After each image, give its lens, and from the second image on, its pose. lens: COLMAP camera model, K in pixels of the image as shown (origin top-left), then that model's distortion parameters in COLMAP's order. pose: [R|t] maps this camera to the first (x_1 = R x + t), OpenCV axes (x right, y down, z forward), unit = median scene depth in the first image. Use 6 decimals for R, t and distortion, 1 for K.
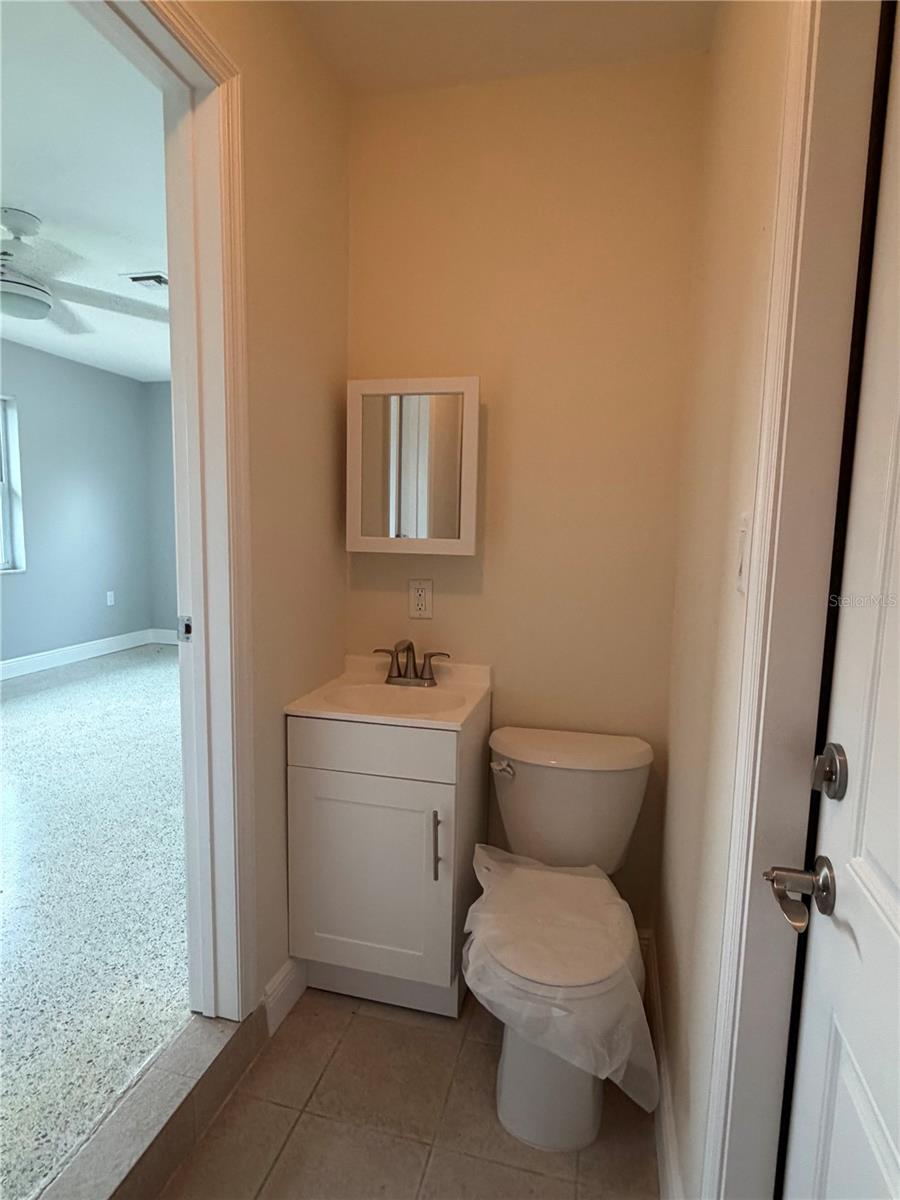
lens RADIAL K [[654.5, 0, 450.4], [0, 654.5, 599.1], [0, 0, 1]] dist [0.003806, 0.000564]
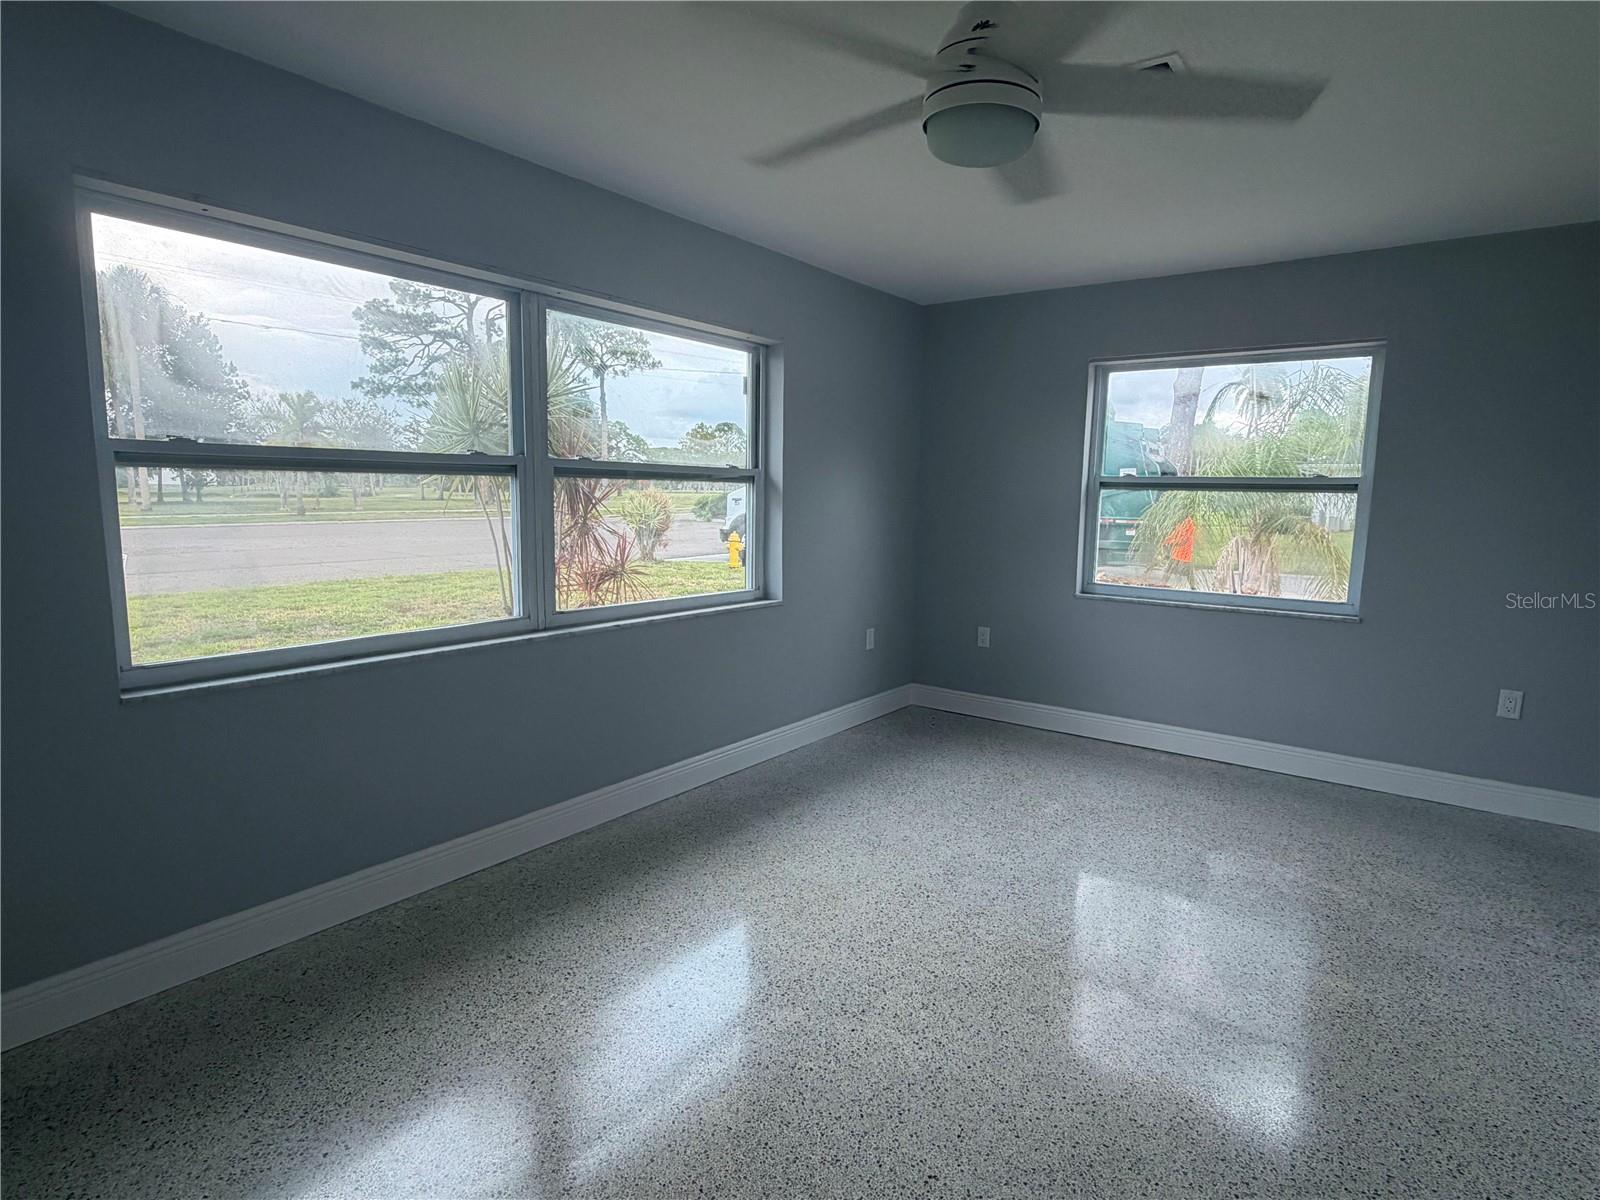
lens RADIAL K [[872.7, 0, 803.4], [0, 872.7, 597.8], [0, 0, 1]] dist [0.003806, 0.000564]
pose [[0.926021, 0.032988, -0.376029, -0.294753], [-0.030952, 0.999455, 0.011456, -0.058257], [0.376202, 0.001030, 0.926537, 0.191089]]
